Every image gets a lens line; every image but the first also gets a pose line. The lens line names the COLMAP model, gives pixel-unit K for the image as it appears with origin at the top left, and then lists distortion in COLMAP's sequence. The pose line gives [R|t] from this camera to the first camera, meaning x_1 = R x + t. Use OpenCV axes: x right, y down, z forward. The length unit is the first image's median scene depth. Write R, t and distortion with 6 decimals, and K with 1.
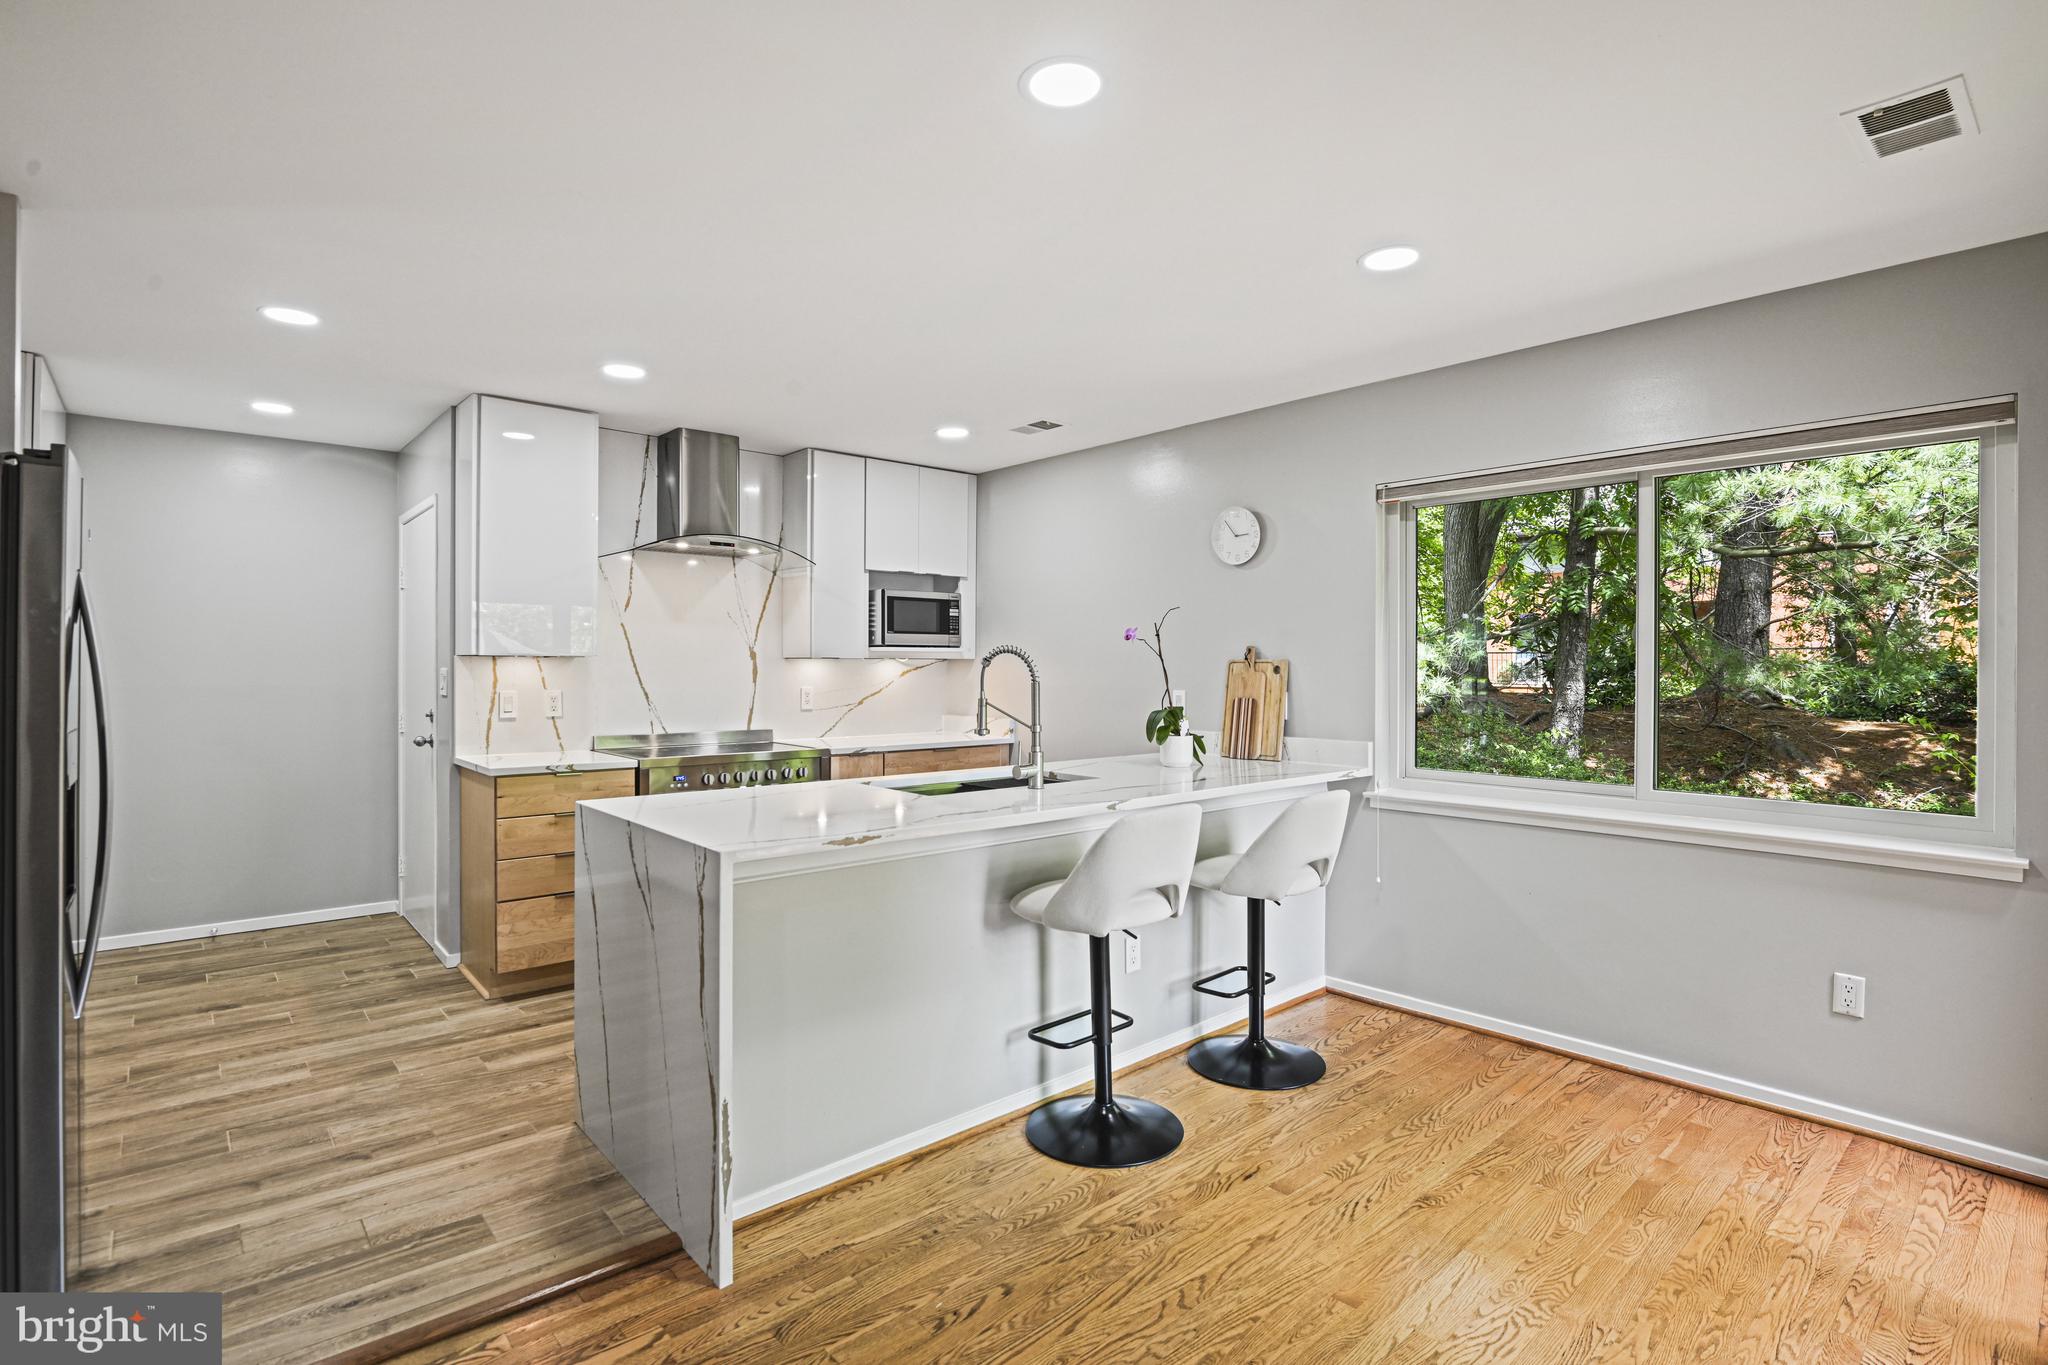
lens RADIAL K [[987.7, 0, 1021.9], [0, 987.7, 668.6], [0, 0, 1]] dist [-0.015322, -0.002592]
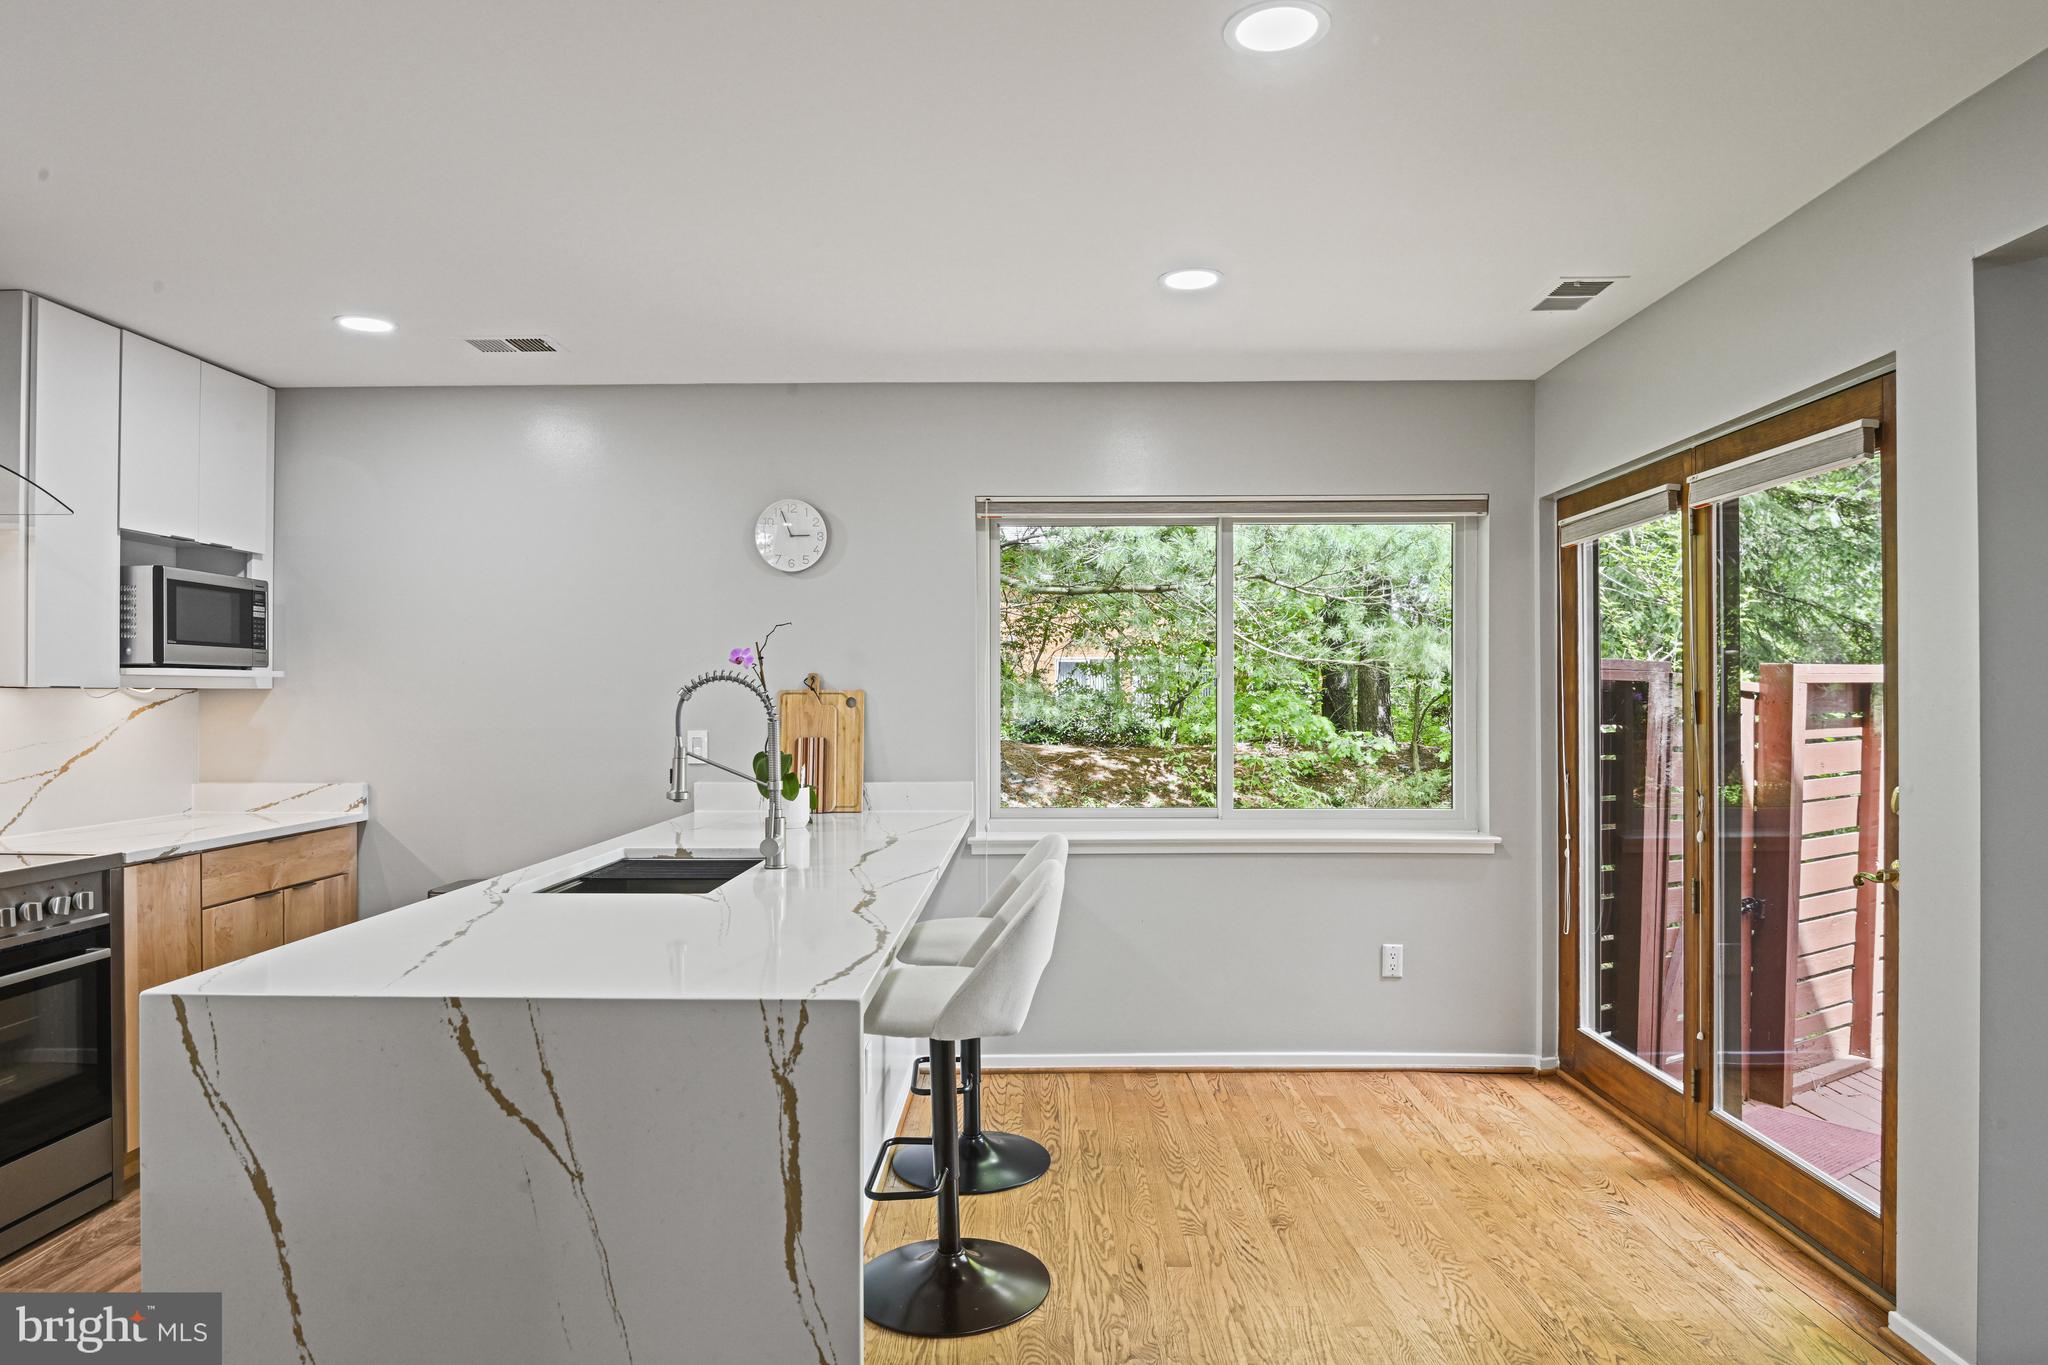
lens RADIAL K [[1226.9, 0, 1025.7], [0, 1226.9, 694.6], [0, 0, 1]] dist [-0.008200, -0.002222]
pose [[0.669466, -0.004126, 0.742831, -0.476825], [0.006229, 0.999981, -0.000060, -0.004881], [-0.742817, 0.004668, 0.669479, 0.230884]]
